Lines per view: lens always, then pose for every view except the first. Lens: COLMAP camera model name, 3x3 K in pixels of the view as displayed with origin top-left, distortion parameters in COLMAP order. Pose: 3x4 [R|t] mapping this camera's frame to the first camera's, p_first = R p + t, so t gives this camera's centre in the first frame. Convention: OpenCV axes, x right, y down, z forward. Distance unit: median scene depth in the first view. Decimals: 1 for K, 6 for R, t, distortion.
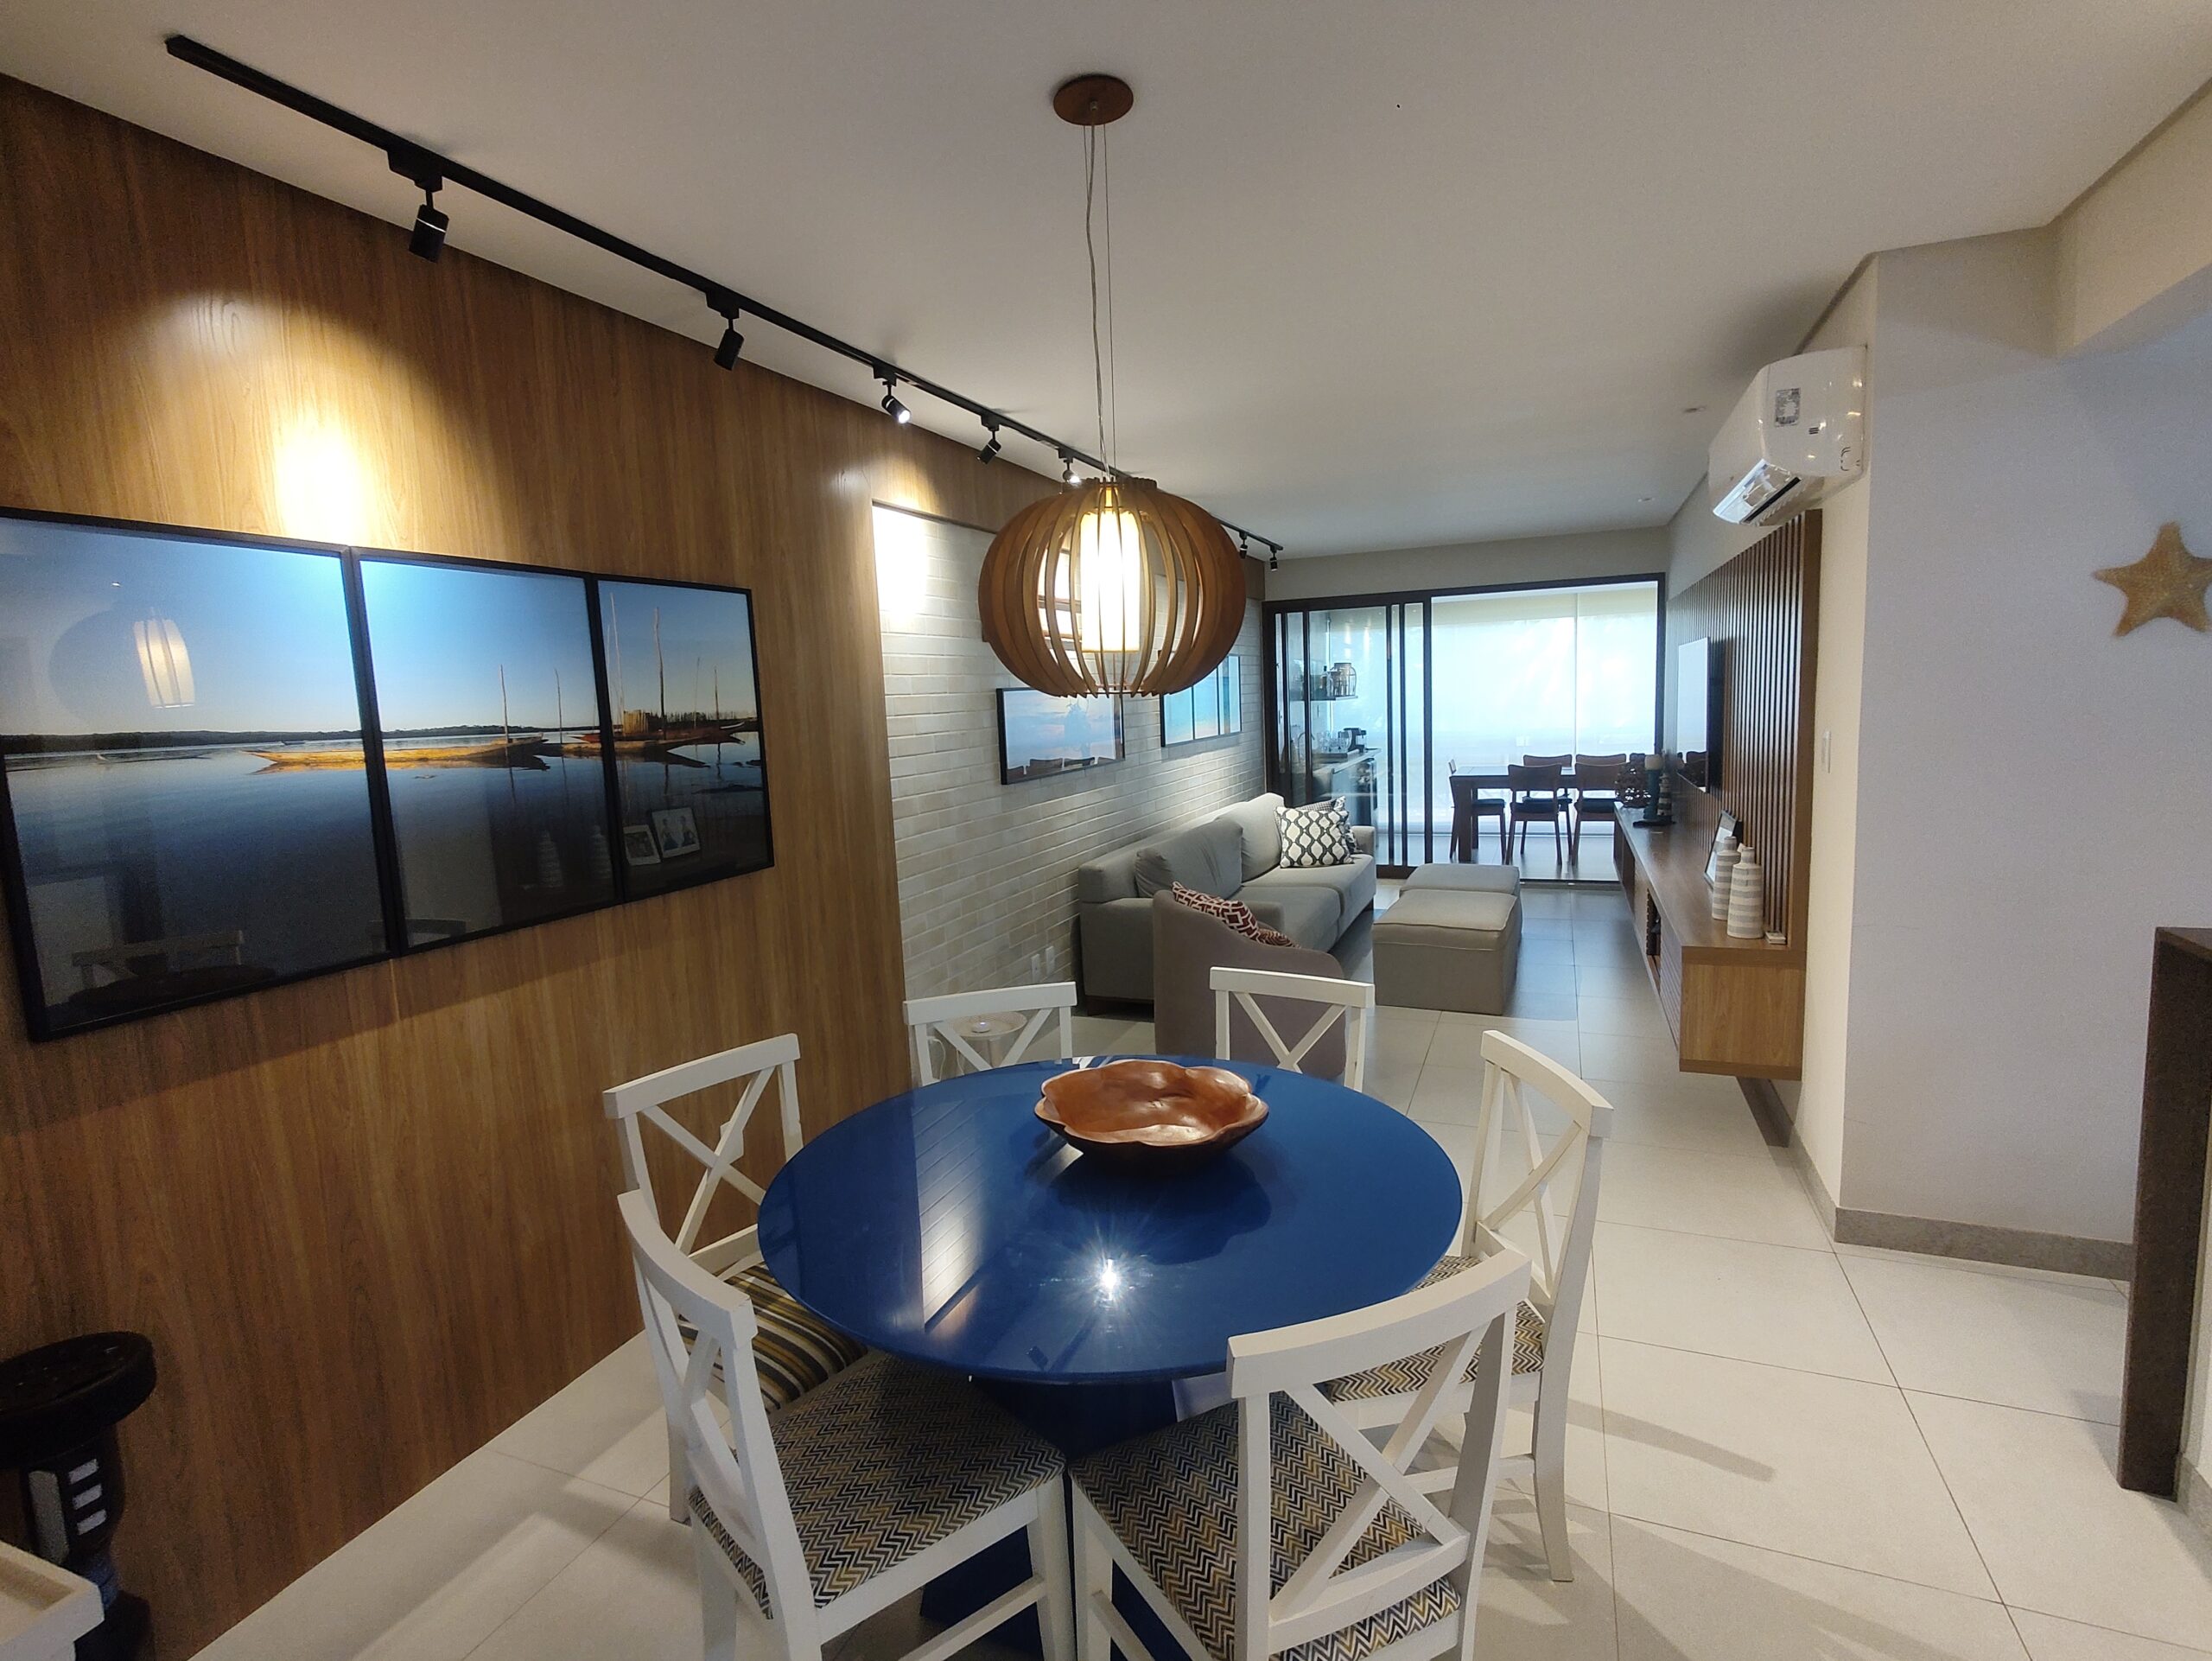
lens RADIAL K [[1072.5, 0, 1116.6], [0, 1072.5, 821.2], [0, 0, 1]] dist [-0.003877, -0.000732]
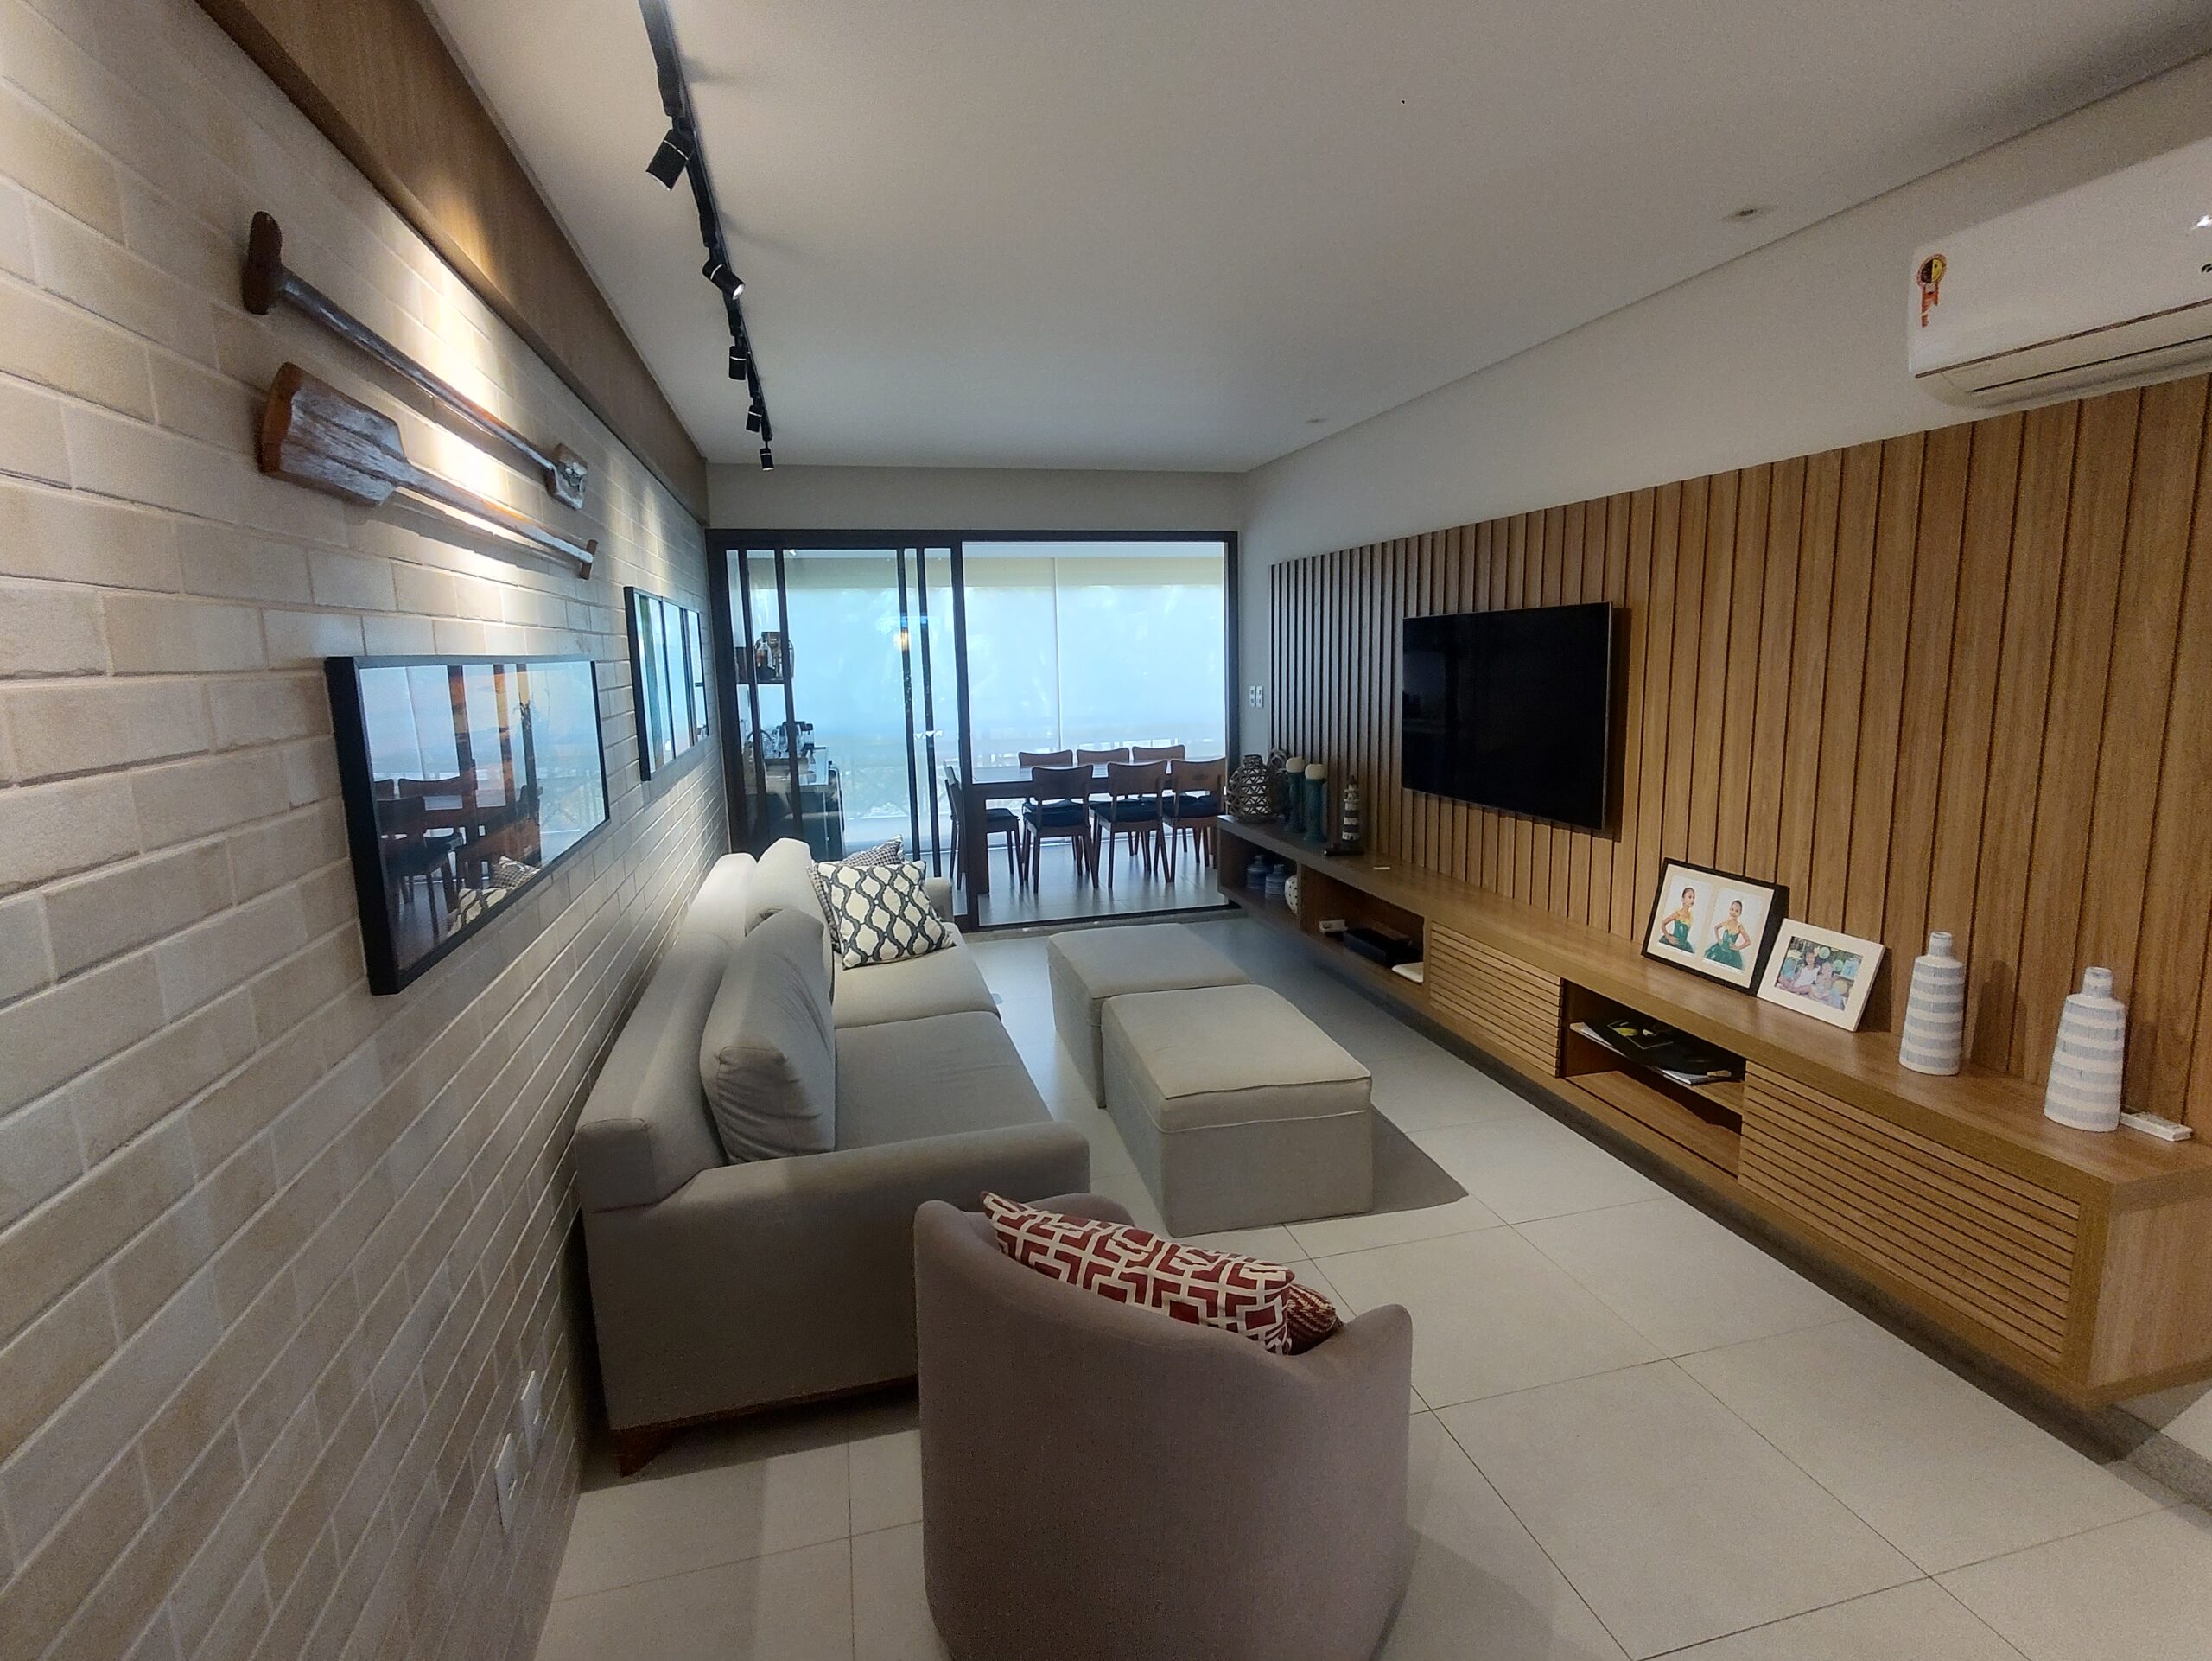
lens RADIAL K [[1072.5, 0, 1120.3], [0, 1072.5, 820.0], [0, 0, 1]] dist [-0.003877, -0.000732]
pose [[0.796136, -0.068069, 0.601277, -0.076949], [0.056641, 0.997673, 0.037947, -0.052786], [-0.602461, 0.003846, 0.798139, 0.431714]]
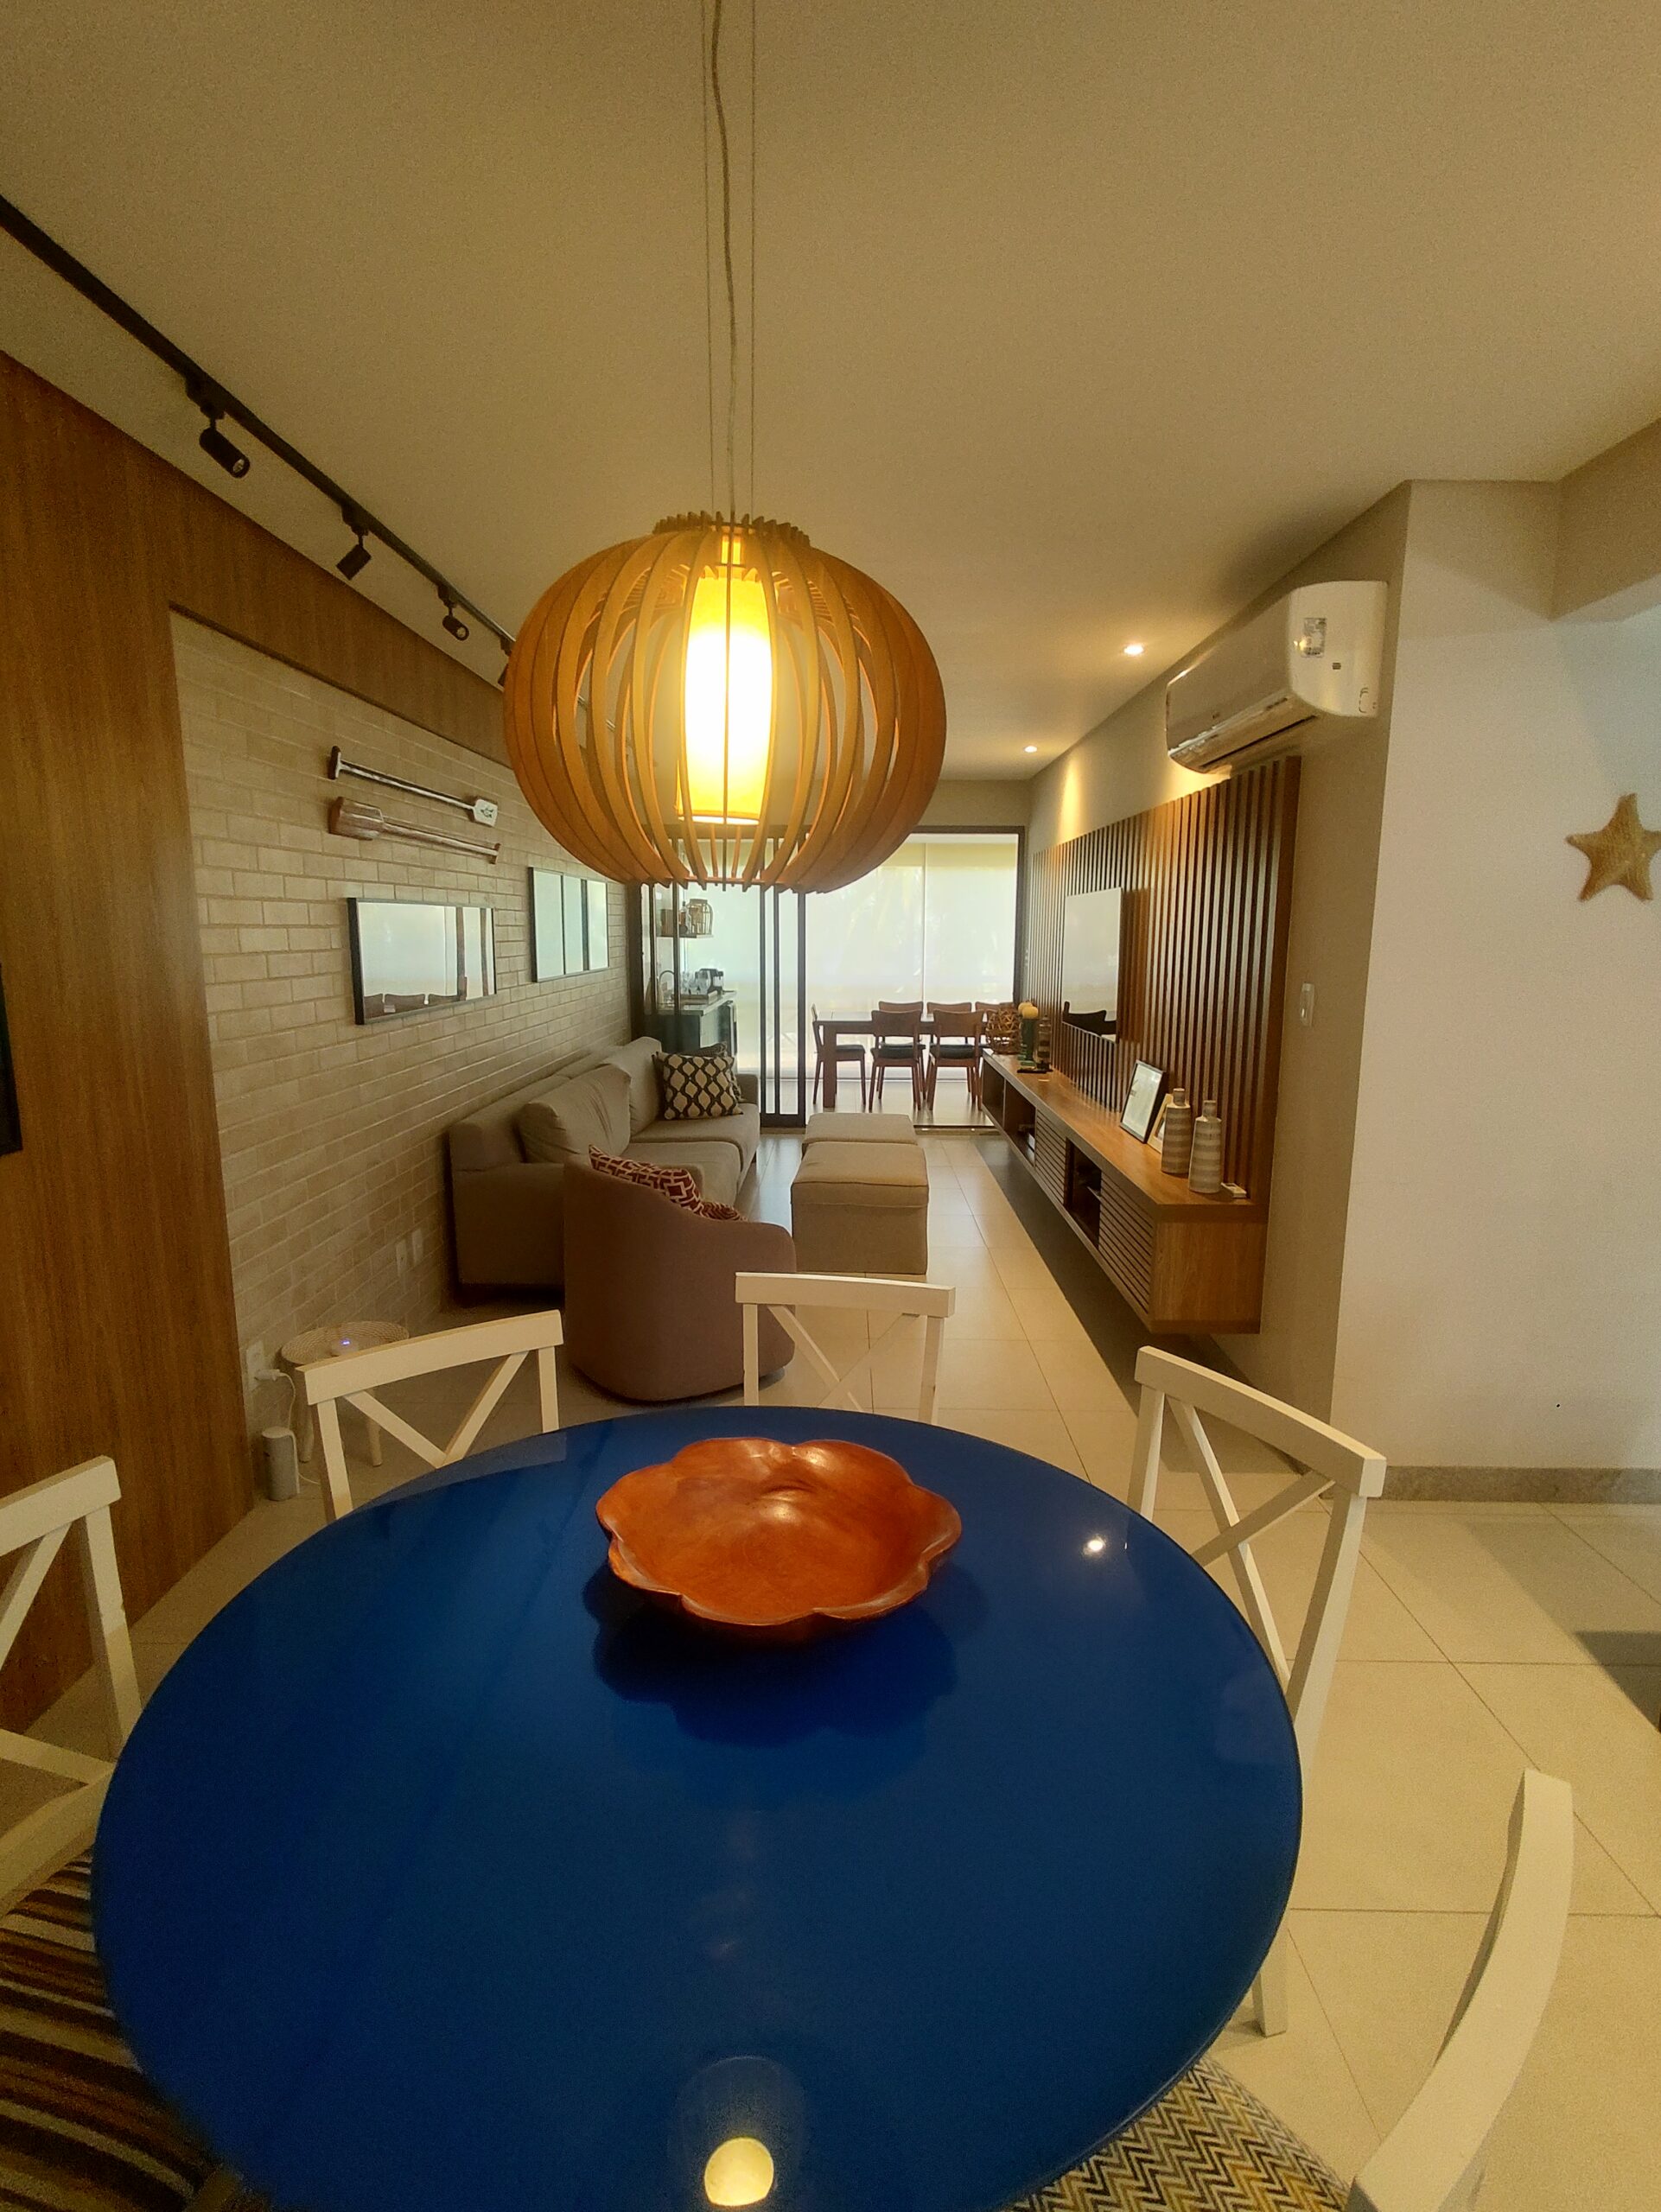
lens RADIAL K [[1072.5, 0, 832.4], [0, 1072.5, 1105.6], [0, 0, 1]] dist [-0.003877, -0.000732]
pose [[0.929683, -0.012852, 0.368136, -0.048289], [-0.001914, 0.999209, 0.039716, -0.004712], [-0.368356, -0.037628, 0.928923, 0.108062]]
